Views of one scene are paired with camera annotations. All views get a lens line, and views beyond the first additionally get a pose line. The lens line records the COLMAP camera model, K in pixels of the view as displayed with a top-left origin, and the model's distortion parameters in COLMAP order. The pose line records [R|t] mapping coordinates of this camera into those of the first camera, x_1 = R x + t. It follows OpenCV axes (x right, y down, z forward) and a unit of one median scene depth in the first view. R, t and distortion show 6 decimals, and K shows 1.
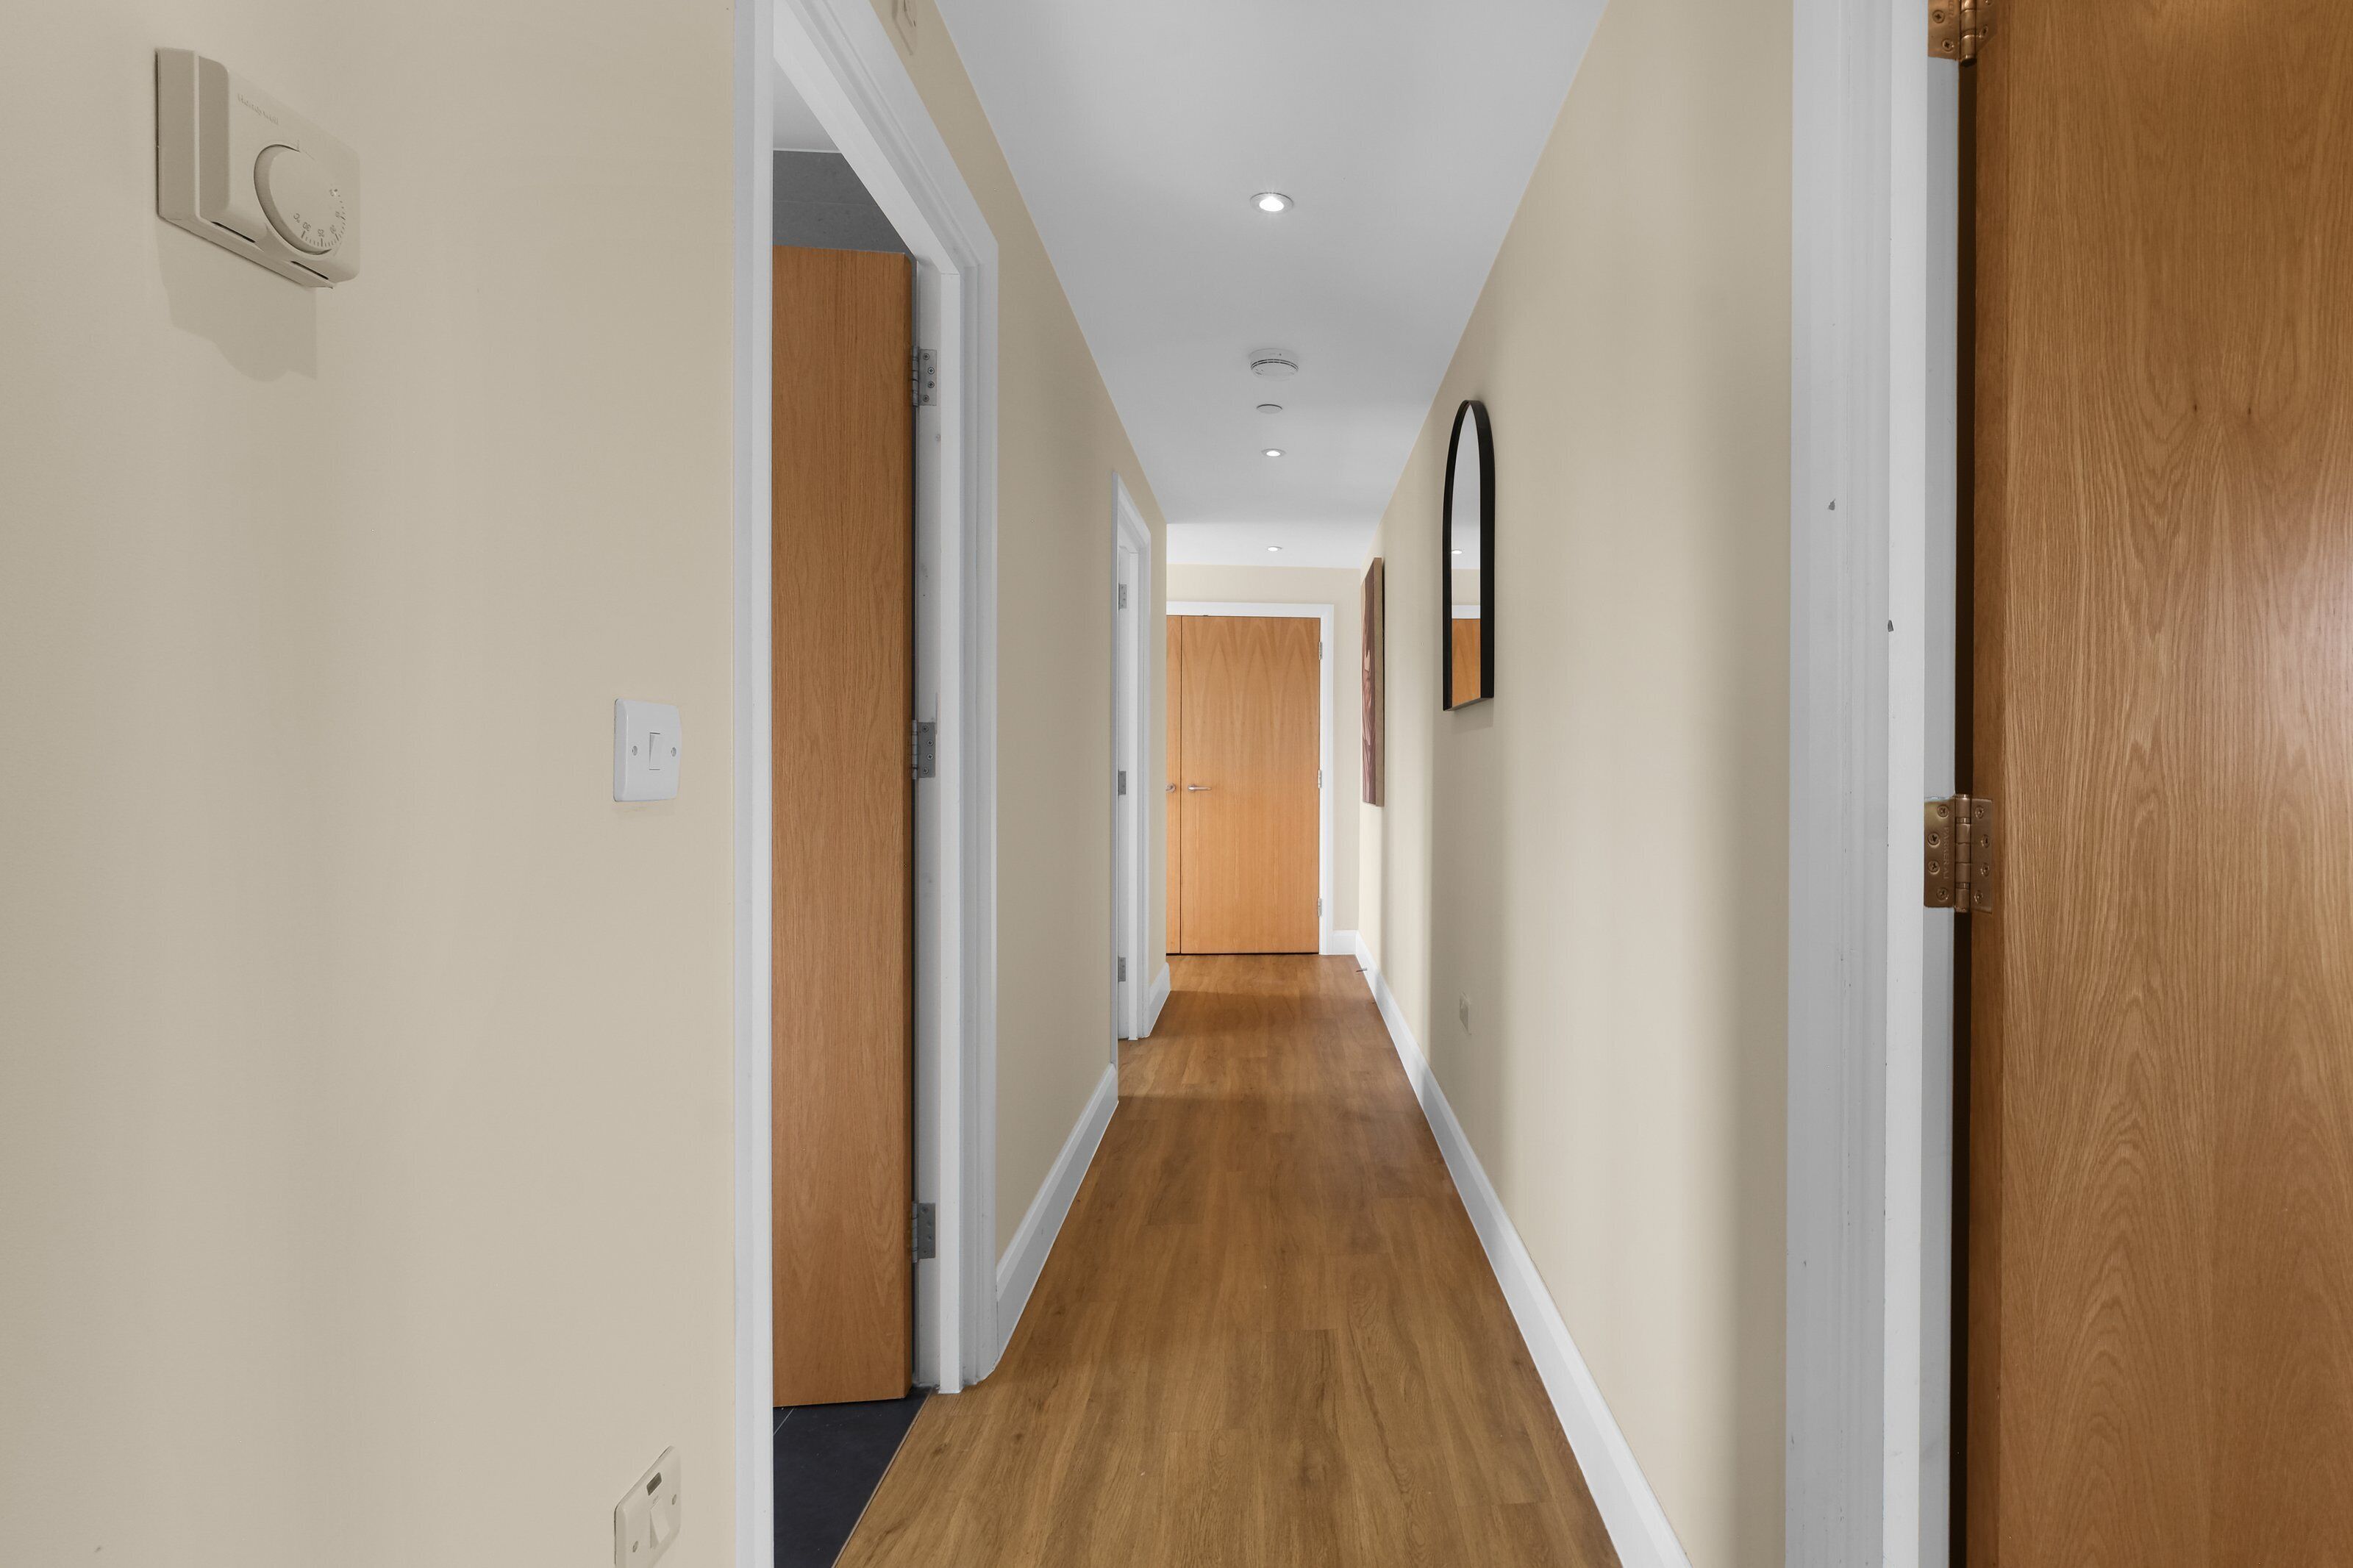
lens RADIAL K [[1027.0, 0, 1178.7], [0, 1027.0, 781.7], [0, 0, 1]] dist [-0.004445, 0.000051]
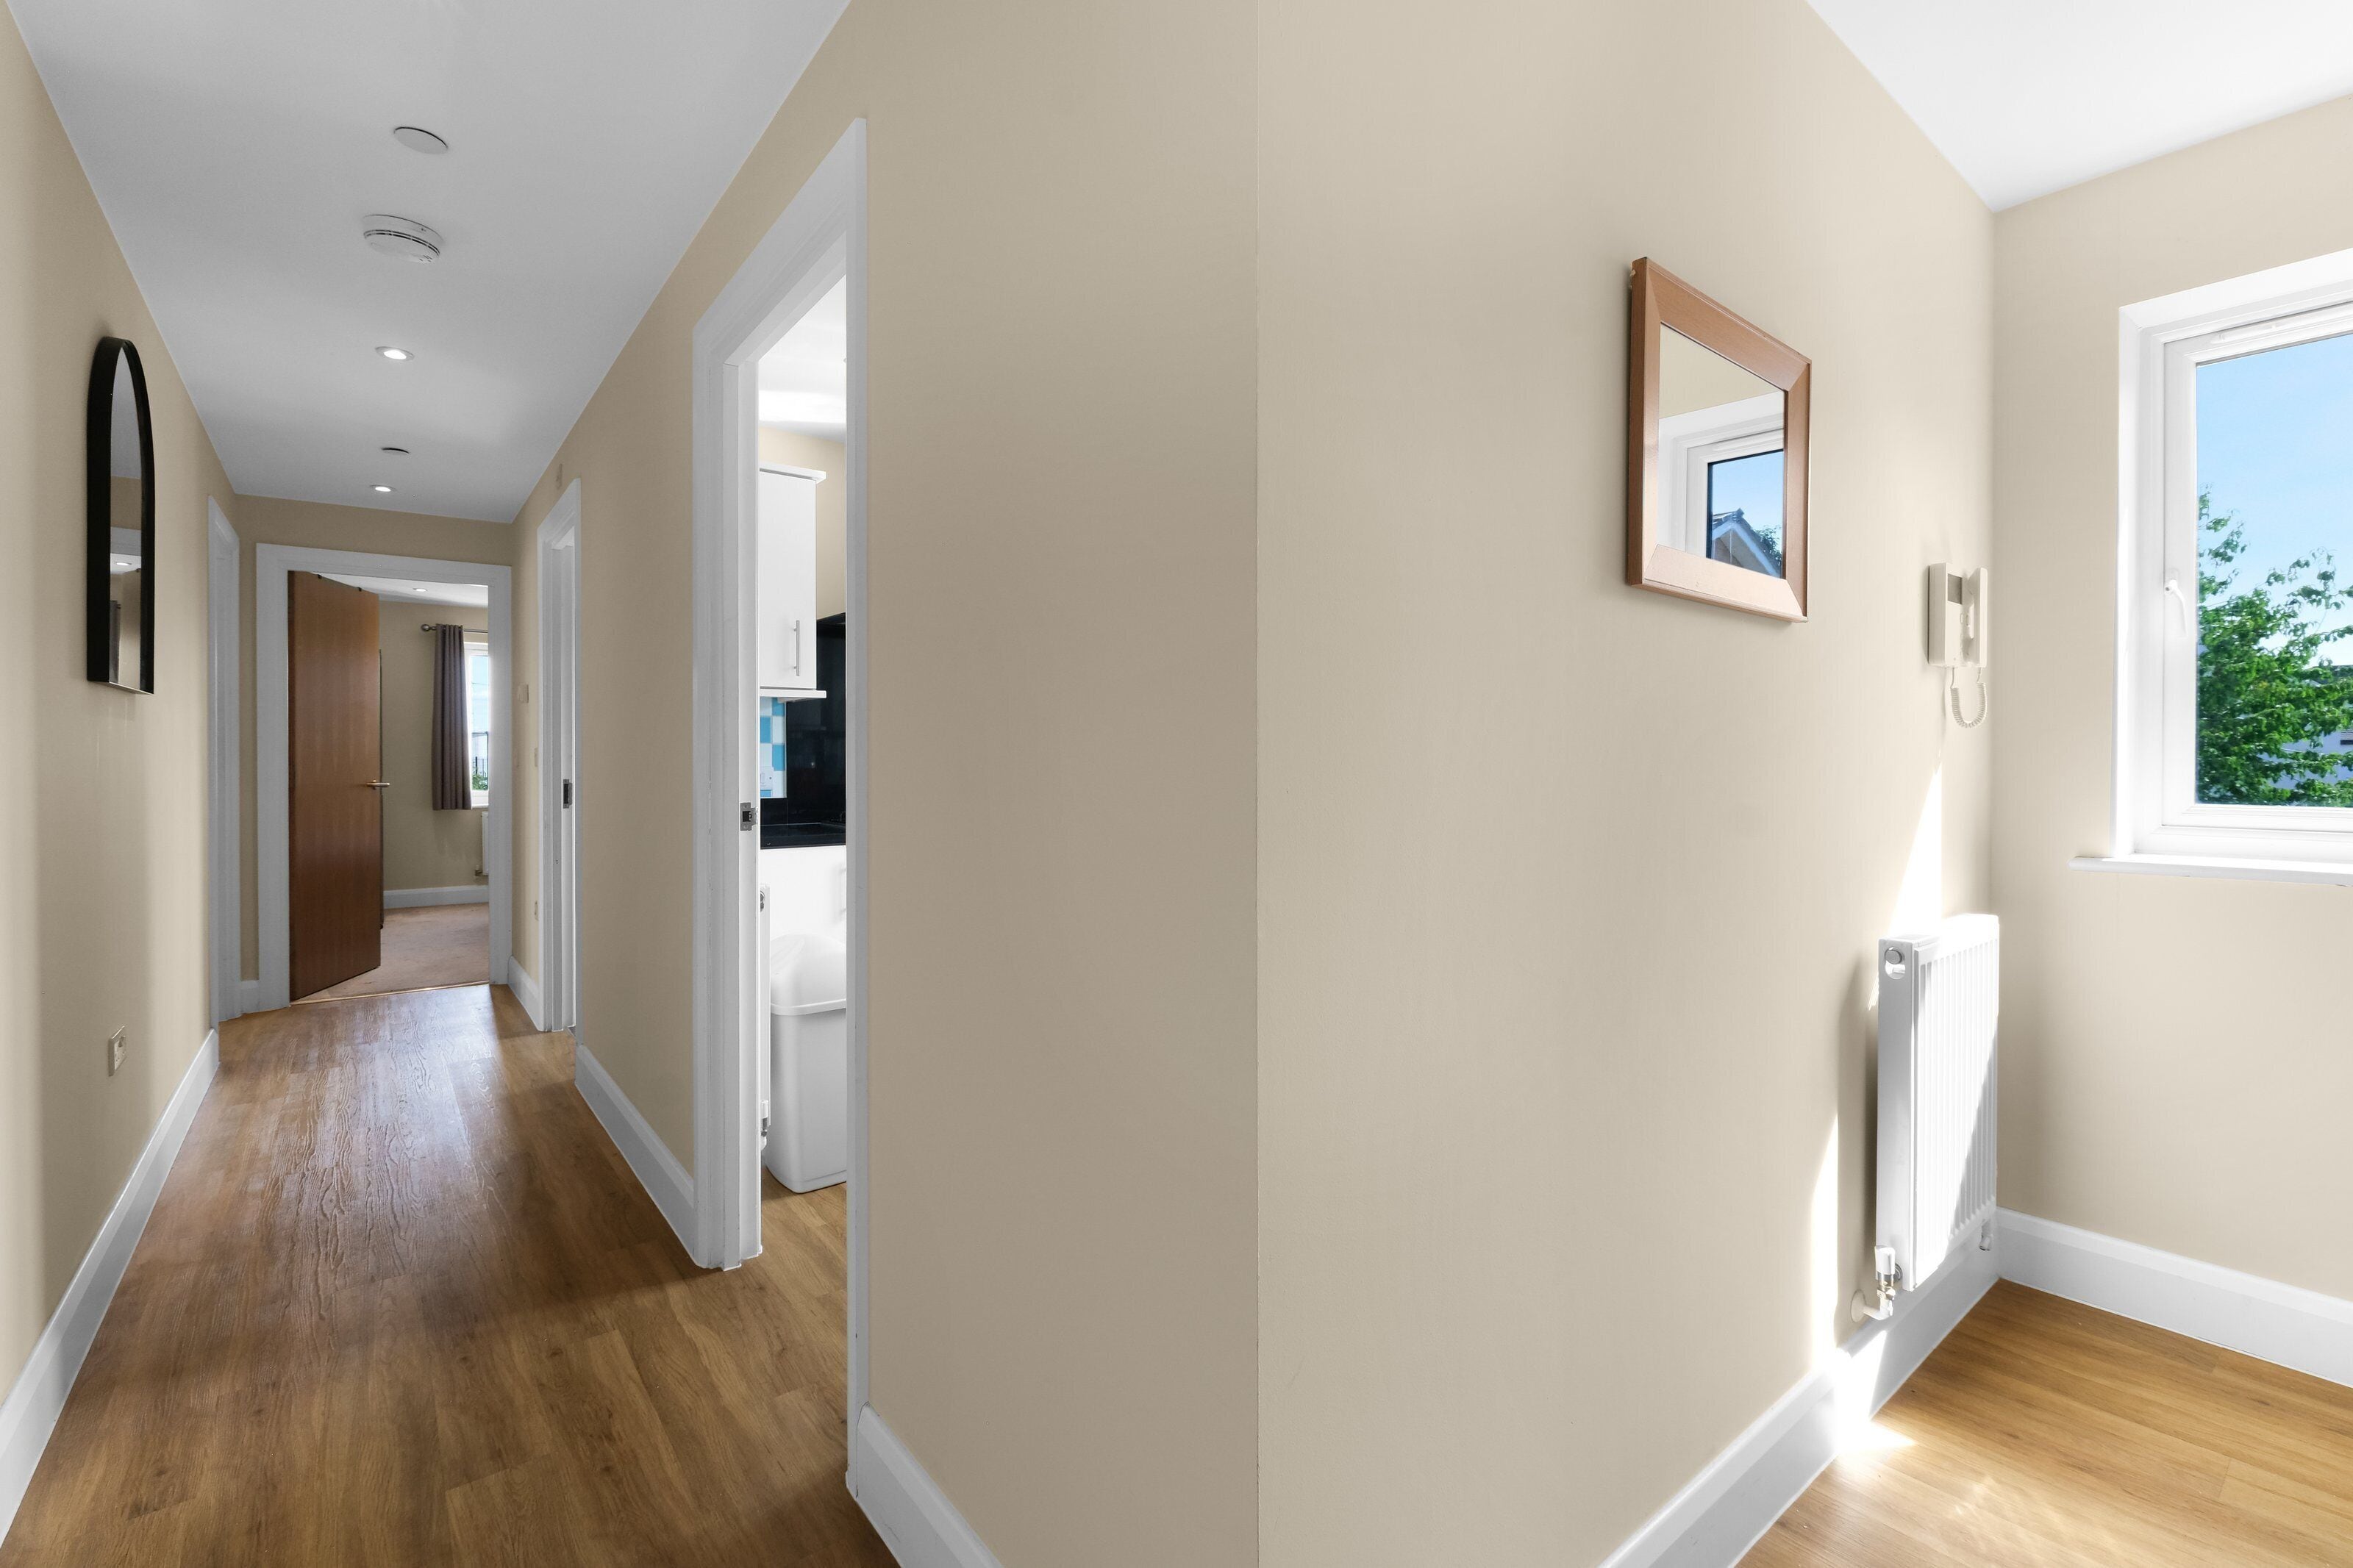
lens RADIAL K [[1027.0, 0, 1187.3], [0, 1027.0, 771.1], [0, 0, 1]] dist [-0.004445, 0.000051]
pose [[-0.717998, 0.006808, -0.696012, 0.178667], [-0.004820, 0.999880, 0.014753, -0.025531], [0.696028, 0.013948, -0.717879, 1.718201]]
